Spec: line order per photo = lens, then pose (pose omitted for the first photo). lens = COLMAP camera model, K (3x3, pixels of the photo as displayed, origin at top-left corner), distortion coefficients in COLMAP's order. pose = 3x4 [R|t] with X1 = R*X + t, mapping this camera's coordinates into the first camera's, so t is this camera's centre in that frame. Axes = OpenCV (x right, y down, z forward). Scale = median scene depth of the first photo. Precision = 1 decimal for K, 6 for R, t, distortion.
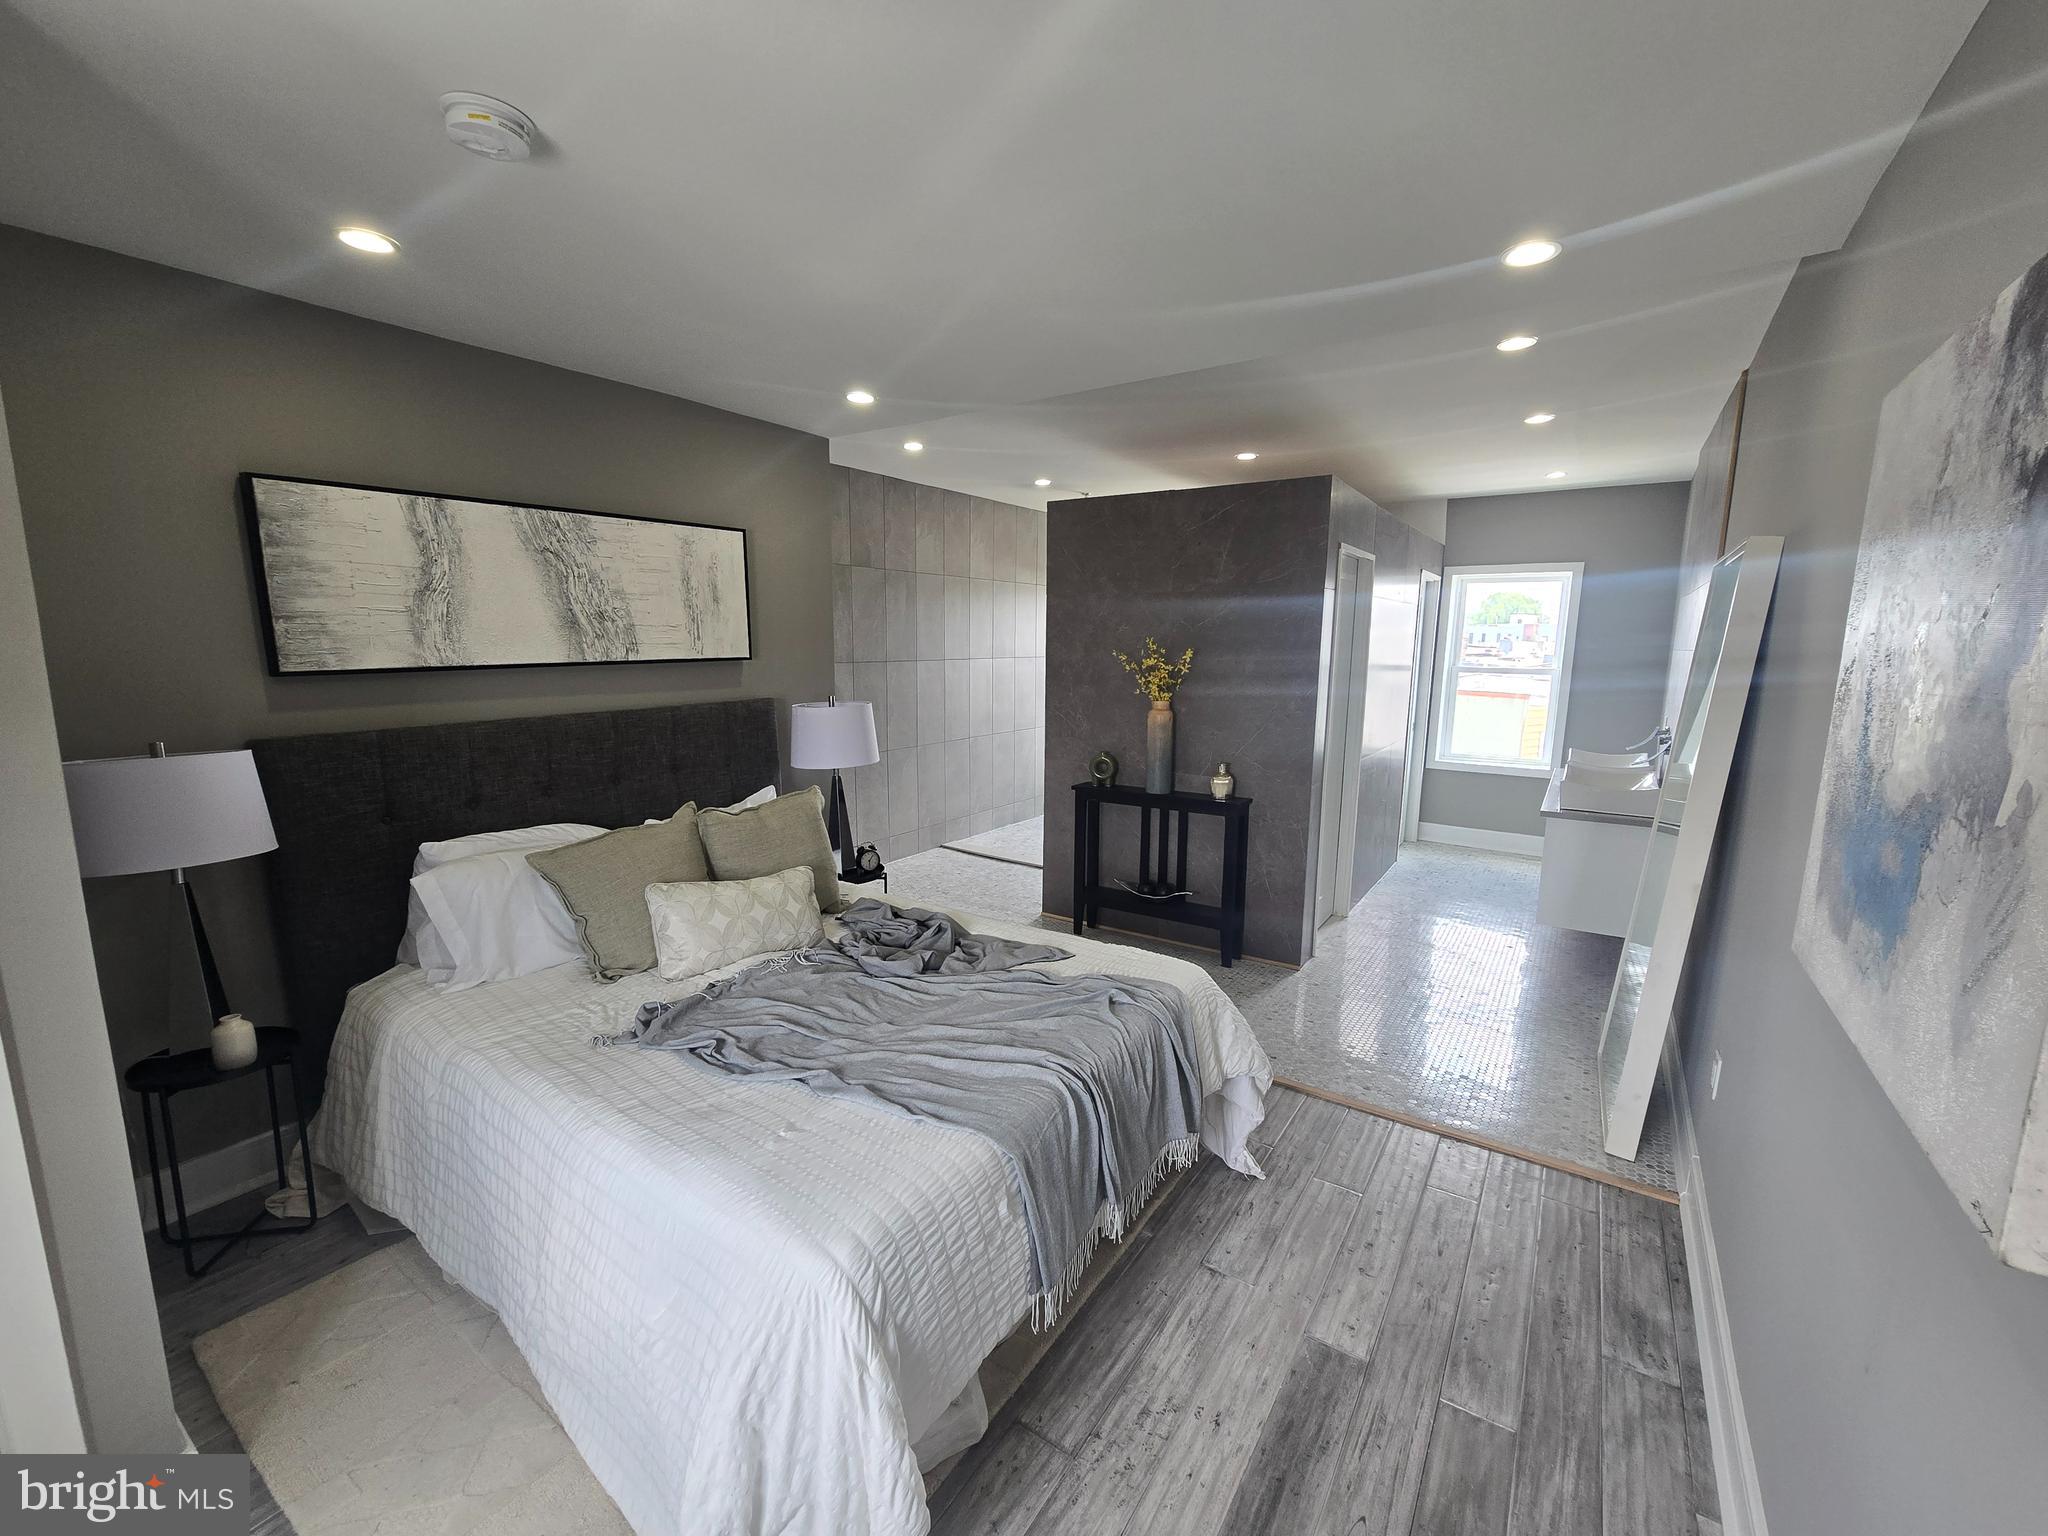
lens RADIAL K [[844.9, 0, 1026.8], [0, 844.9, 774.6], [0, 0, 1]] dist [-0.003202, 0.000120]
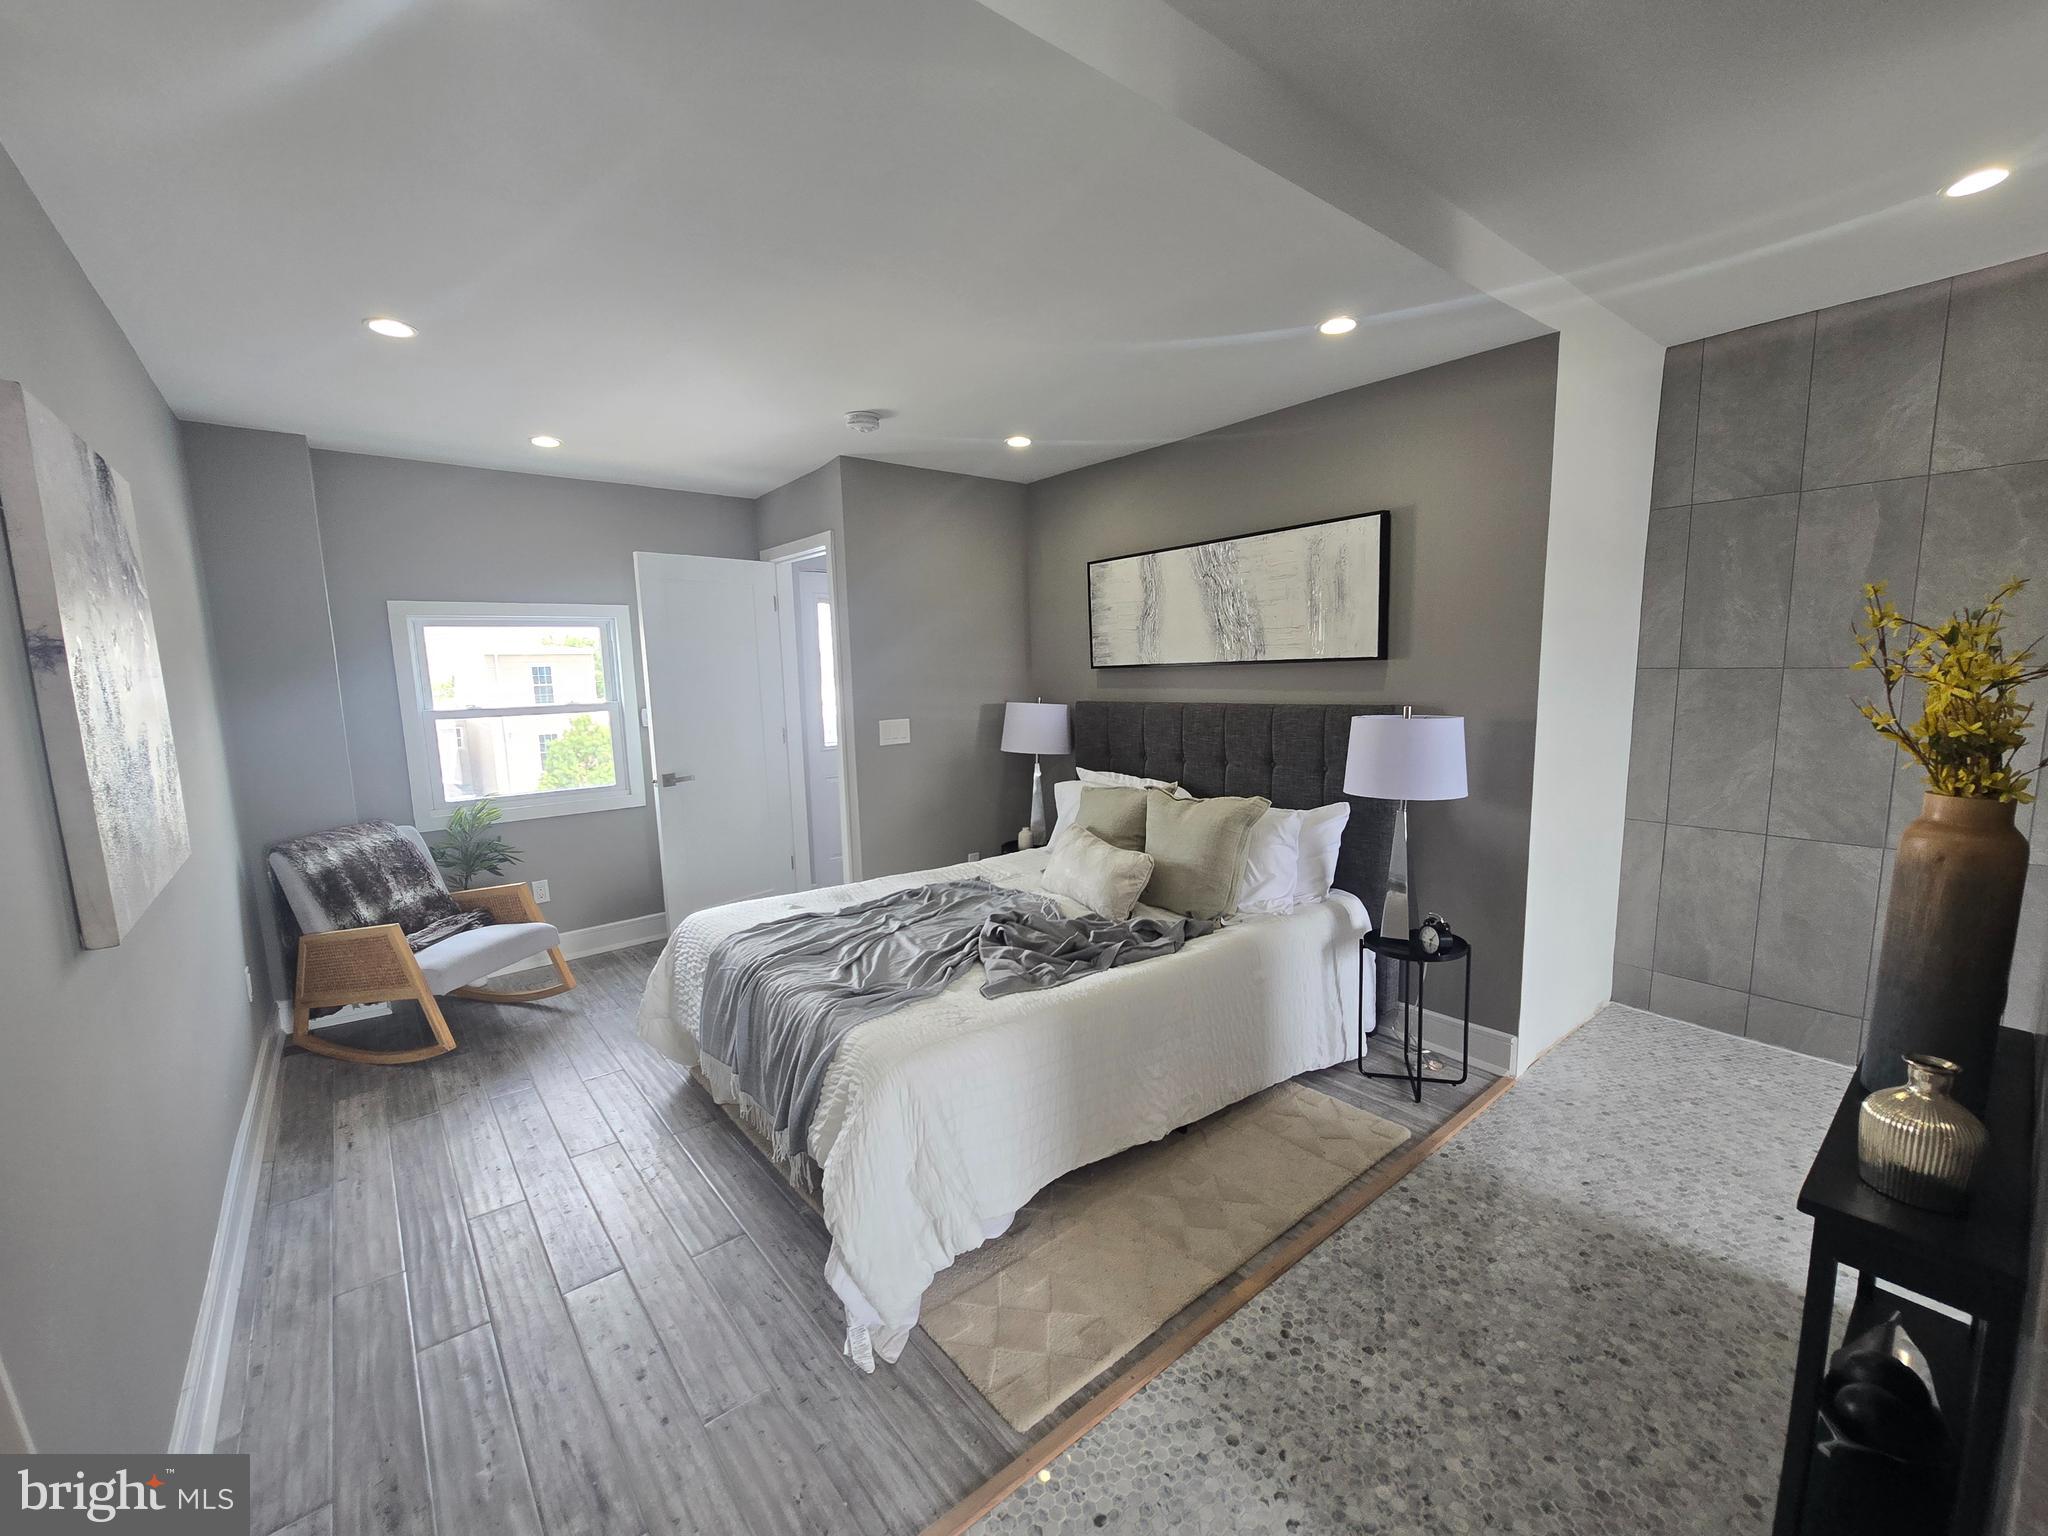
lens RADIAL K [[844.9, 0, 1029.0], [0, 844.9, 773.4], [0, 0, 1]] dist [-0.003202, 0.000120]
pose [[-0.294595, 0.122254, -0.947770, 0.862368], [-0.134351, 0.976634, 0.167738, -0.166766], [0.946131, 0.176749, -0.271287, 1.277917]]
